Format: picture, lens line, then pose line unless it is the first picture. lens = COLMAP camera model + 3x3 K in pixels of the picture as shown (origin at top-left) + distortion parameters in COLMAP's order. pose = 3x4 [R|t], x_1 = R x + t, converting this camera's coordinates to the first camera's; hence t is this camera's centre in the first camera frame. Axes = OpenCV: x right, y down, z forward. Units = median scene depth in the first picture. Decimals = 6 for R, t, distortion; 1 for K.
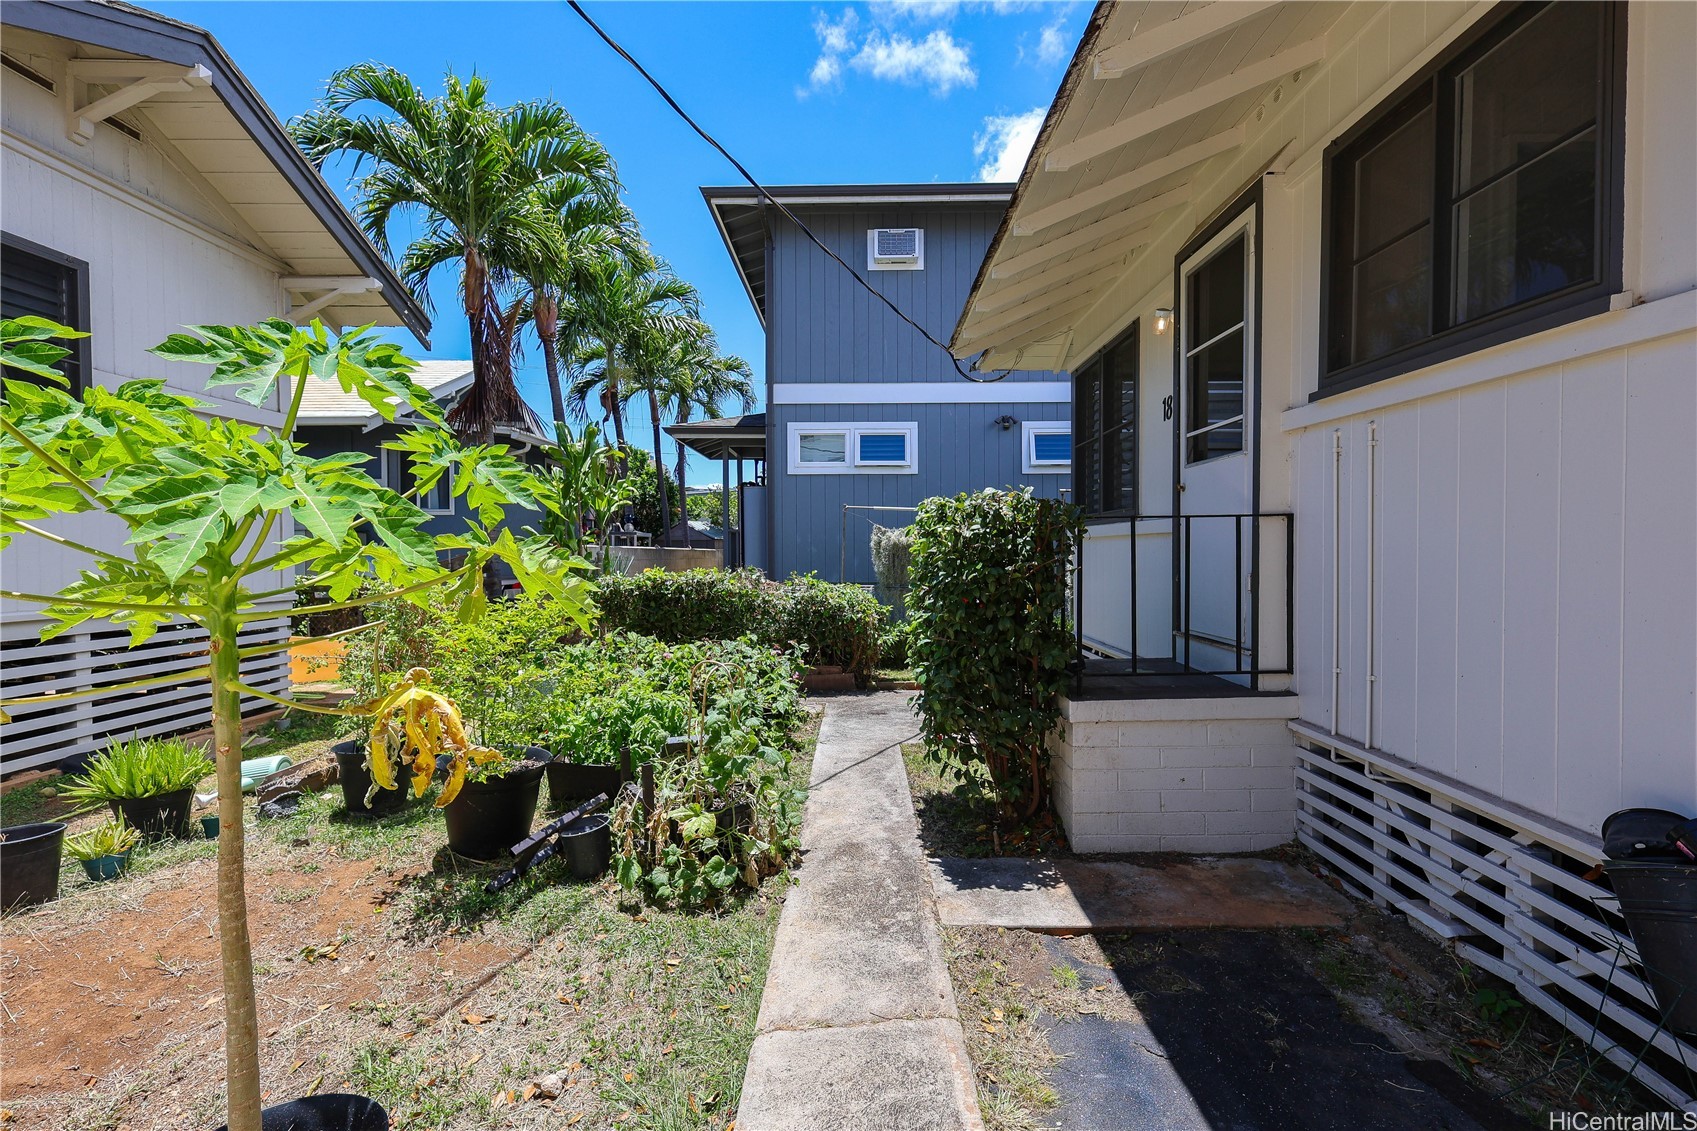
lens RADIAL K [[733.9, 0, 858.4], [0, 733.9, 559.9], [0, 0, 1]] dist [0.002232, -0.000823]
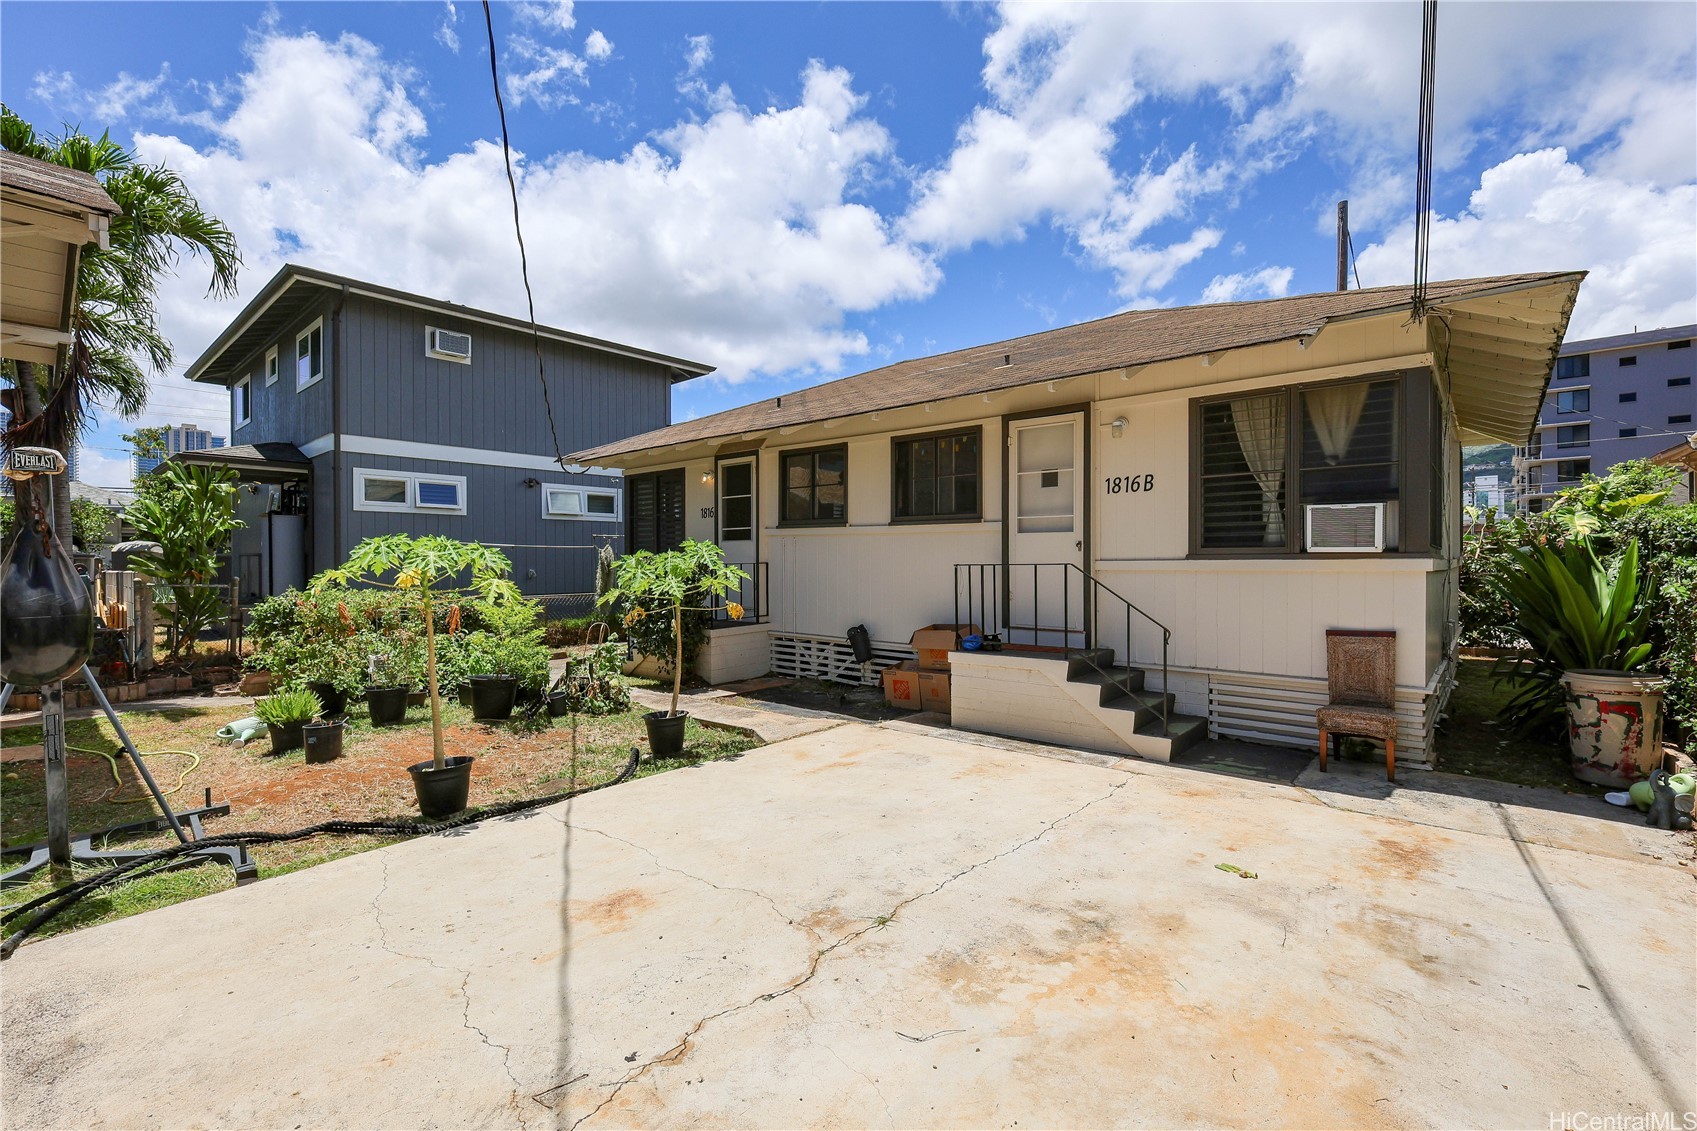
lens RADIAL K [[733.9, 0, 853.3], [0, 733.9, 568.7], [0, 0, 1]] dist [0.002232, -0.000823]
pose [[0.644863, -0.004888, 0.764282, -1.449698], [0.012012, 0.999921, -0.003740, -0.021857], [-0.764204, 0.011592, 0.644871, -1.179334]]
